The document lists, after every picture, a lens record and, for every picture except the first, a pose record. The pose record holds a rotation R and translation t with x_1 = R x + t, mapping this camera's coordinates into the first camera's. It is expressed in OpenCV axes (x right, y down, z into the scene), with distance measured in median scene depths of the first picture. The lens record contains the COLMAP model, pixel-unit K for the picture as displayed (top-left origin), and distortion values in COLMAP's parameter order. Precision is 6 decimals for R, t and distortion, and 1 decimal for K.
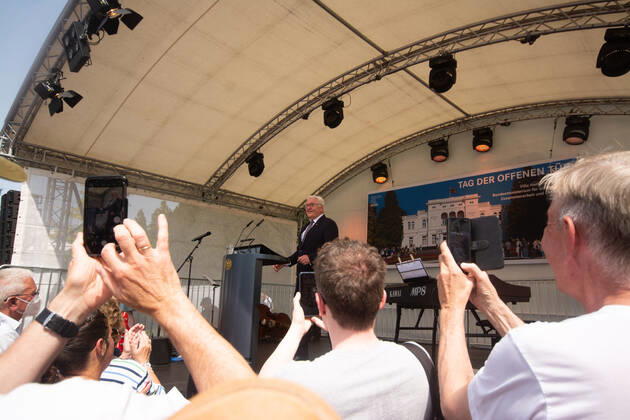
lens RADIAL K [[431.6, 0, 315.0], [0, 431.6, 210.0], [0, 0, 1]] dist [0.012499, 0.003615]
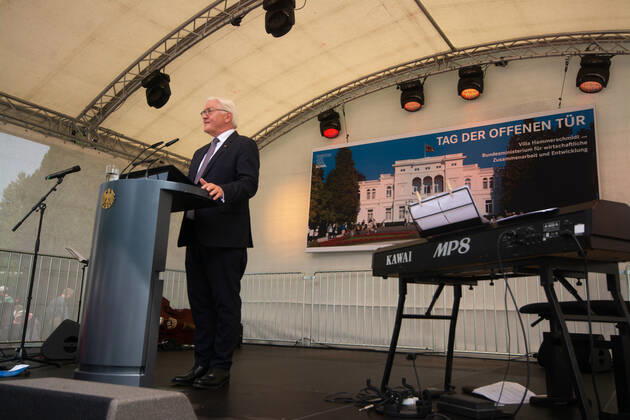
lens RADIAL K [[518.0, 0, 315.0], [0, 518.0, 210.0], [0, 0, 1]] dist [0.021890, 0.008987]
pose [[0.983864, 0.044739, 0.173232, -0.027112], [-0.048312, 0.998697, 0.016458, 0.057304], [-0.172270, -0.024562, 0.984743, 0.148664]]
